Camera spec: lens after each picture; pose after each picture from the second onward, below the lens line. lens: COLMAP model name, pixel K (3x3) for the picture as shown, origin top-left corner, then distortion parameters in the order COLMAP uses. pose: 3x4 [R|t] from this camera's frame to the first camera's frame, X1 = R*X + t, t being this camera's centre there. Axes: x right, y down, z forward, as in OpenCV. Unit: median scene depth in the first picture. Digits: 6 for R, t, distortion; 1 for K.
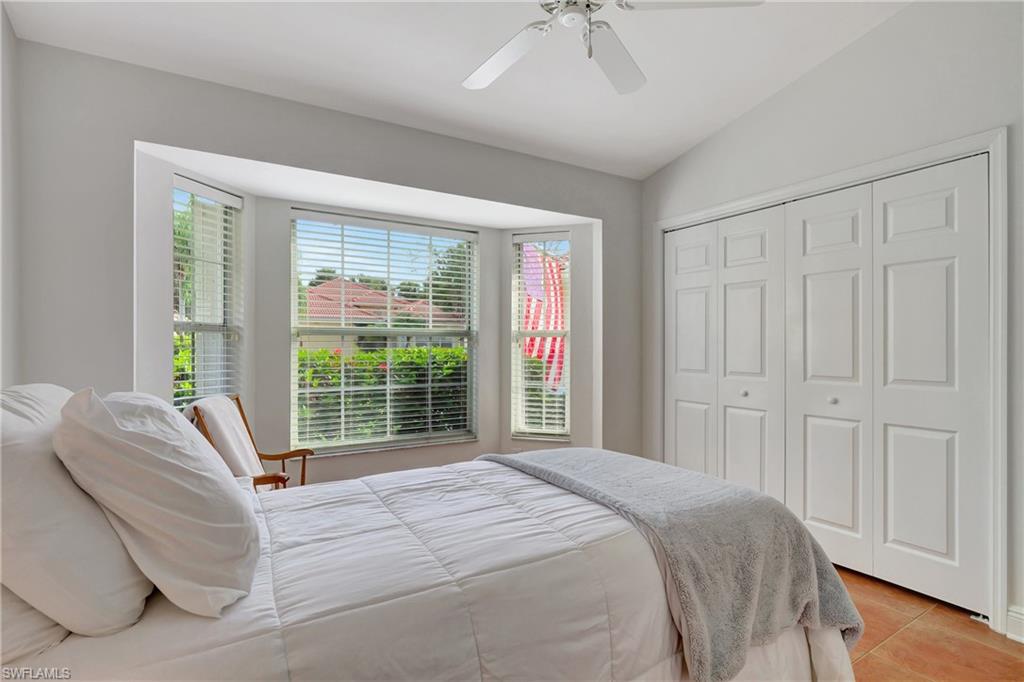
lens RADIAL K [[518.7, 0, 516.4], [0, 518.7, 349.6], [0, 0, 1]] dist [0.042017, -0.000127]
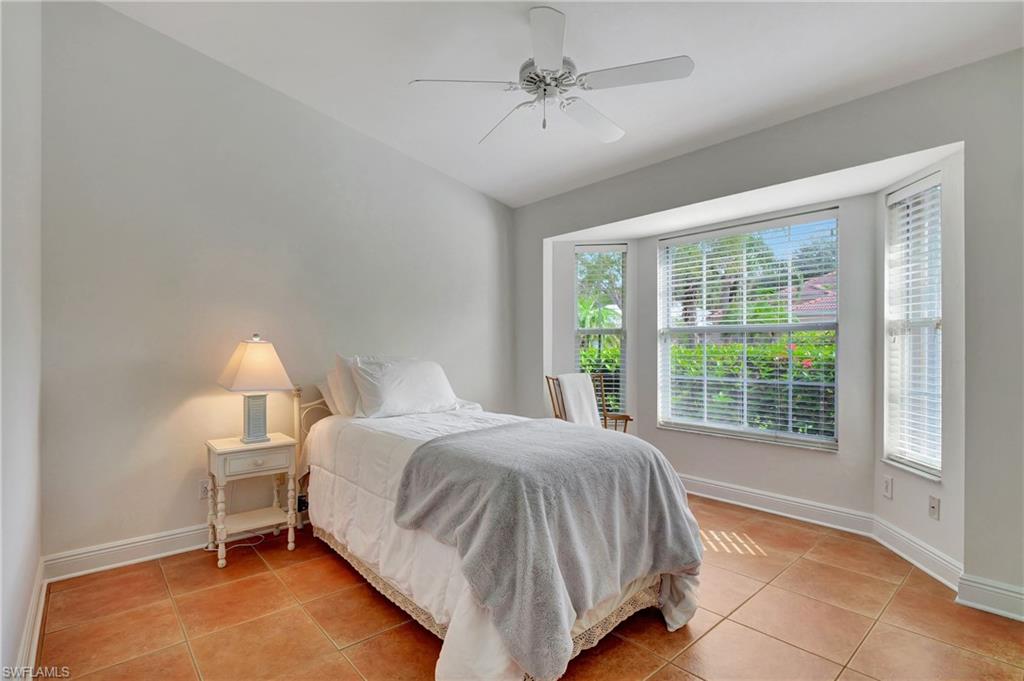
lens RADIAL K [[492.2, 0, 510.1], [0, 492.2, 340.5], [0, 0, 1]] dist [-0.015921, -0.000553]
pose [[0.170962, -0.011305, -0.985213, 0.681480], [0.003346, 0.999935, -0.010893, -0.000455], [0.985272, -0.001434, 0.170989, 0.368826]]
